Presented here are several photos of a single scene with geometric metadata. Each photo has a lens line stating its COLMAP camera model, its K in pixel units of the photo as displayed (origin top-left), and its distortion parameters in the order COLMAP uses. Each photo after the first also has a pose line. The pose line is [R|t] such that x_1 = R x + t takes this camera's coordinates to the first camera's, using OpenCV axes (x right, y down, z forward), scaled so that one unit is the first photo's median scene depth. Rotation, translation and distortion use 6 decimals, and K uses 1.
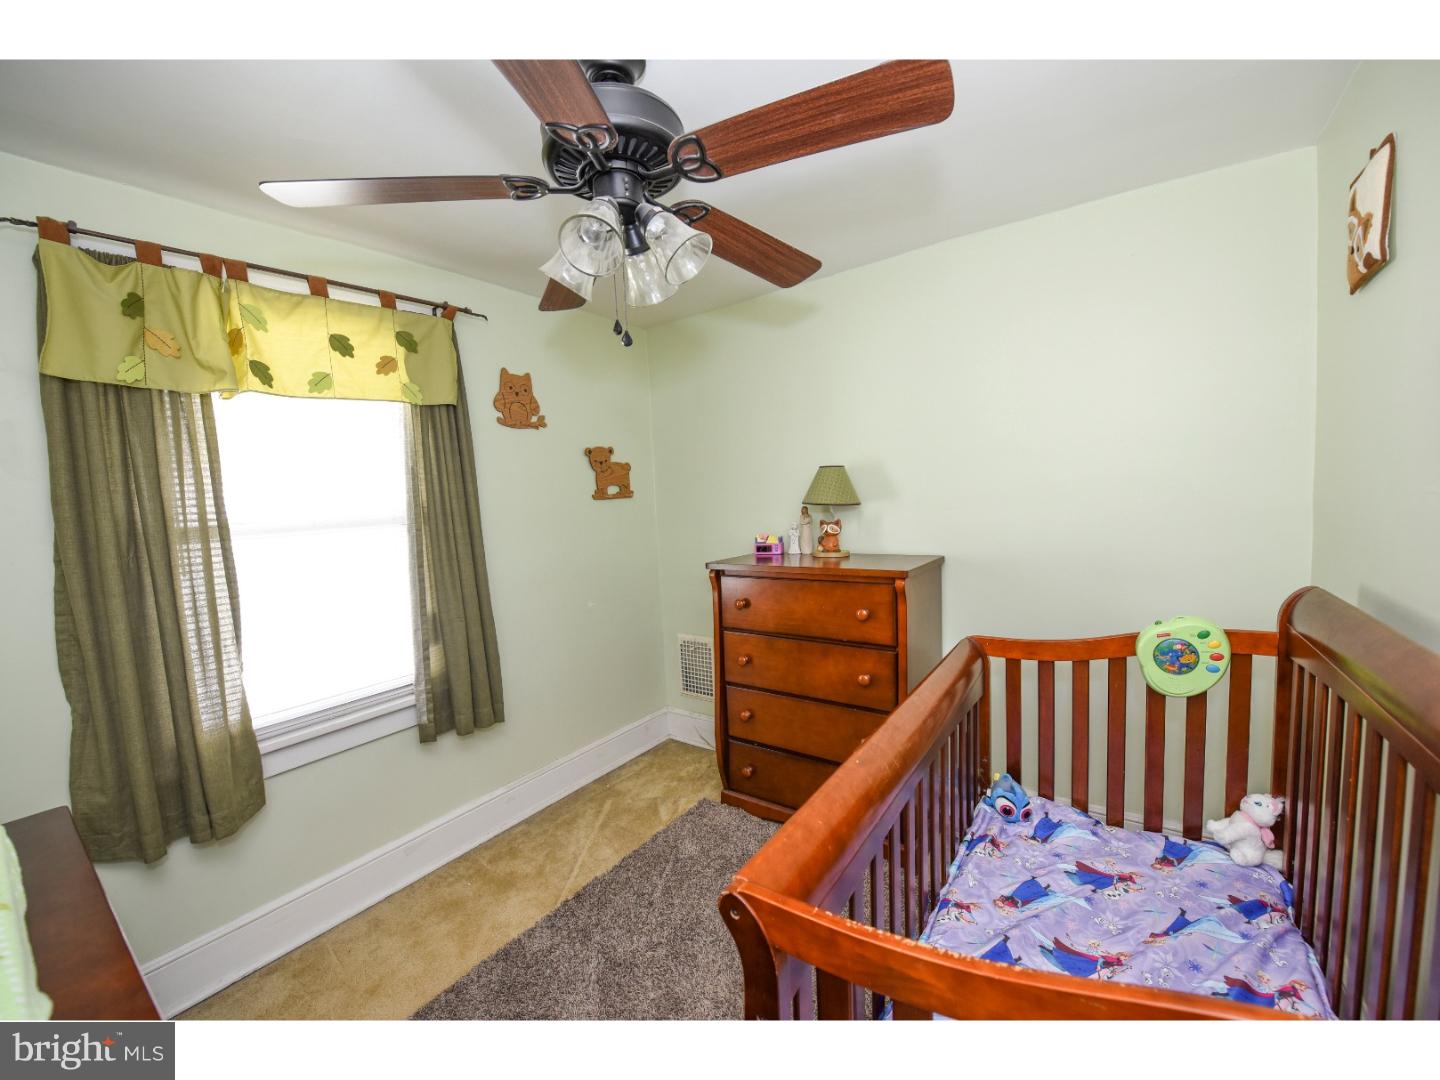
lens RADIAL K [[582.5, 0, 731.9], [0, 582.5, 547.0], [0, 0, 1]] dist [-0.021891, -0.000862]
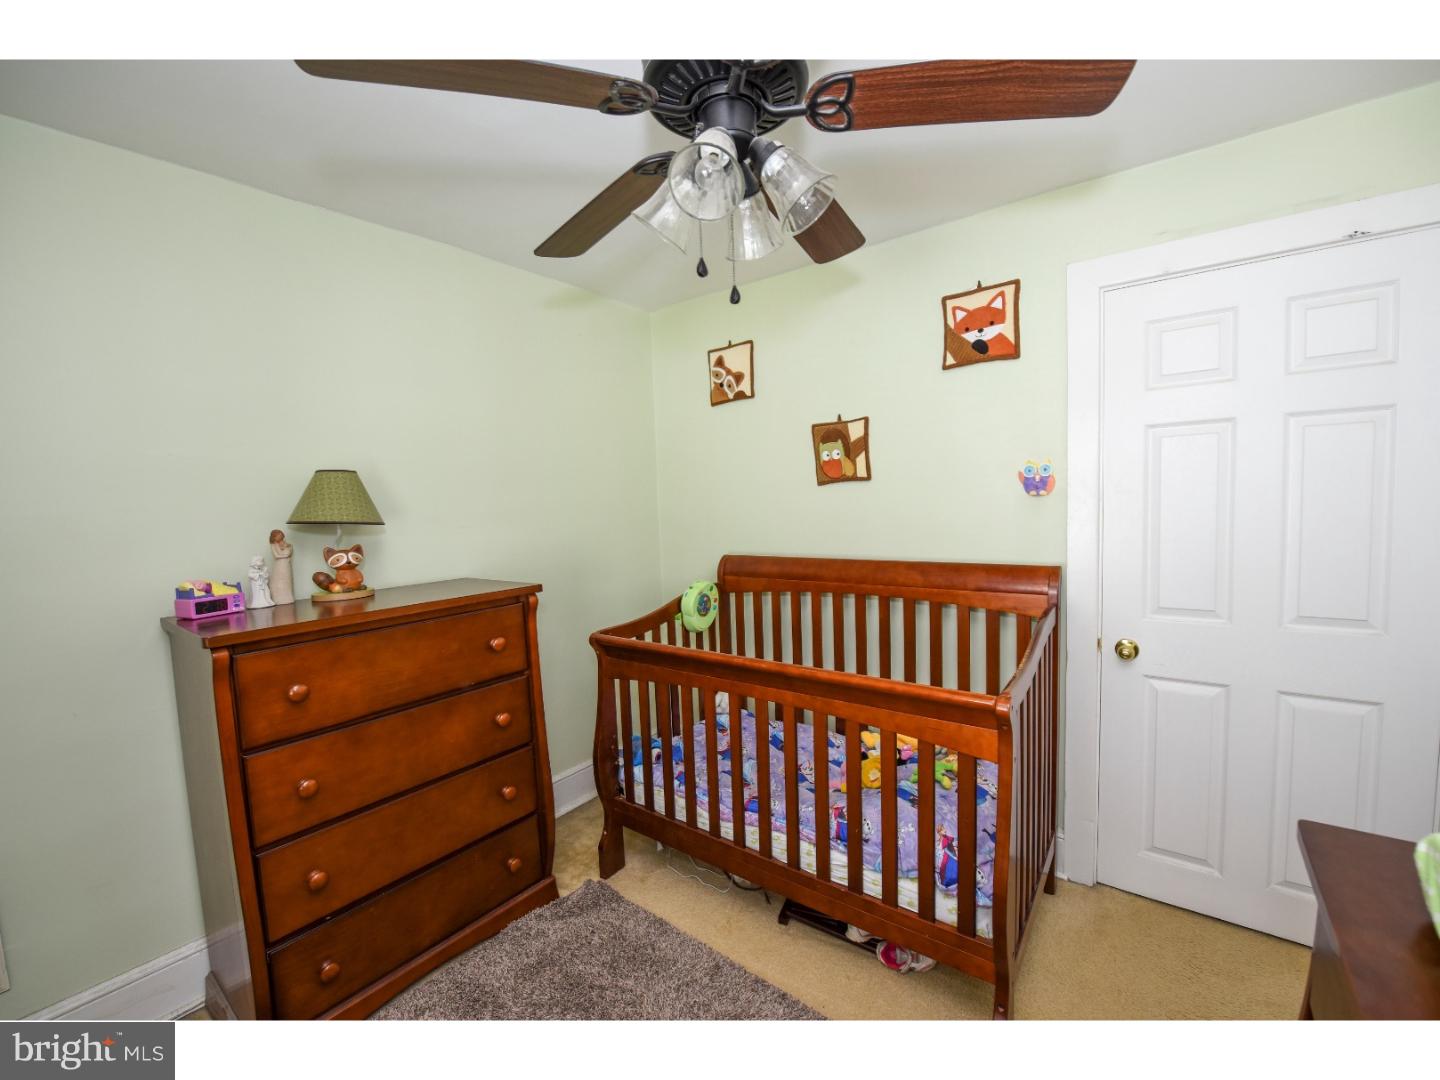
lens RADIAL K [[582.5, 0, 731.9], [0, 582.5, 547.0], [0, 0, 1]] dist [-0.021891, -0.000862]
pose [[0.013258, -0.025775, 0.999580, -0.522582], [0.133683, 0.990739, 0.023774, 0.000354], [-0.990936, 0.133311, 0.016581, 0.530704]]
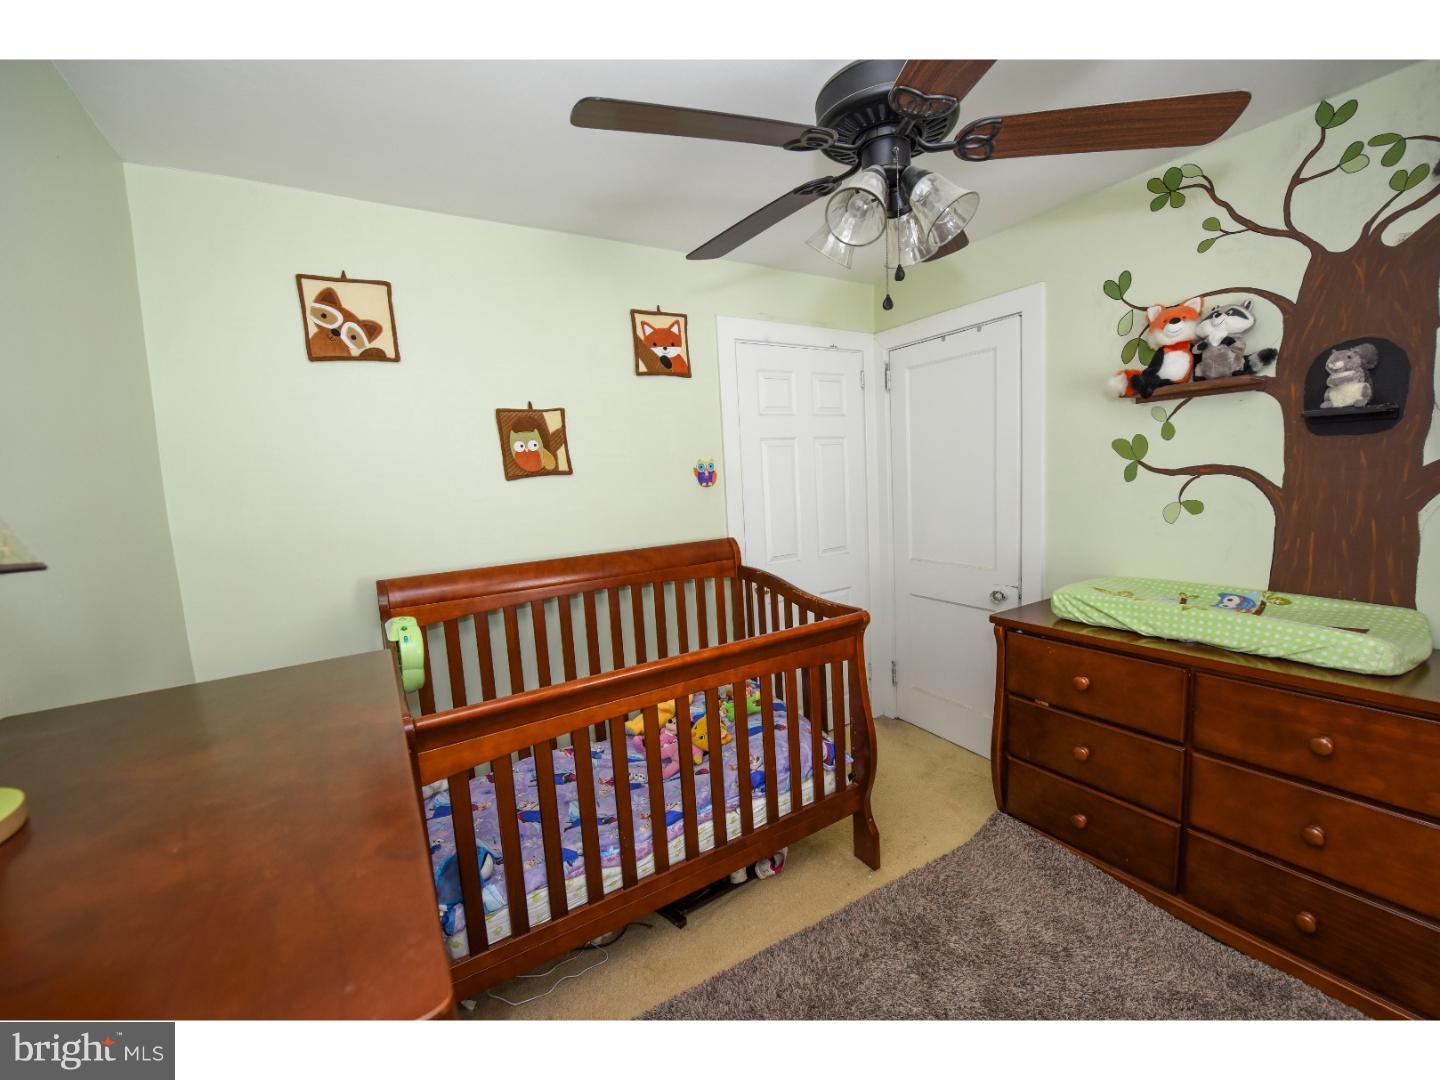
lens RADIAL K [[582.5, 0, 731.9], [0, 582.5, 547.0], [0, 0, 1]] dist [-0.021891, -0.000862]
pose [[-0.925179, 0.065483, 0.373840, -0.138567], [0.144195, 0.971791, 0.186630, -0.078140], [-0.351073, 0.226572, -0.908522, 1.078005]]
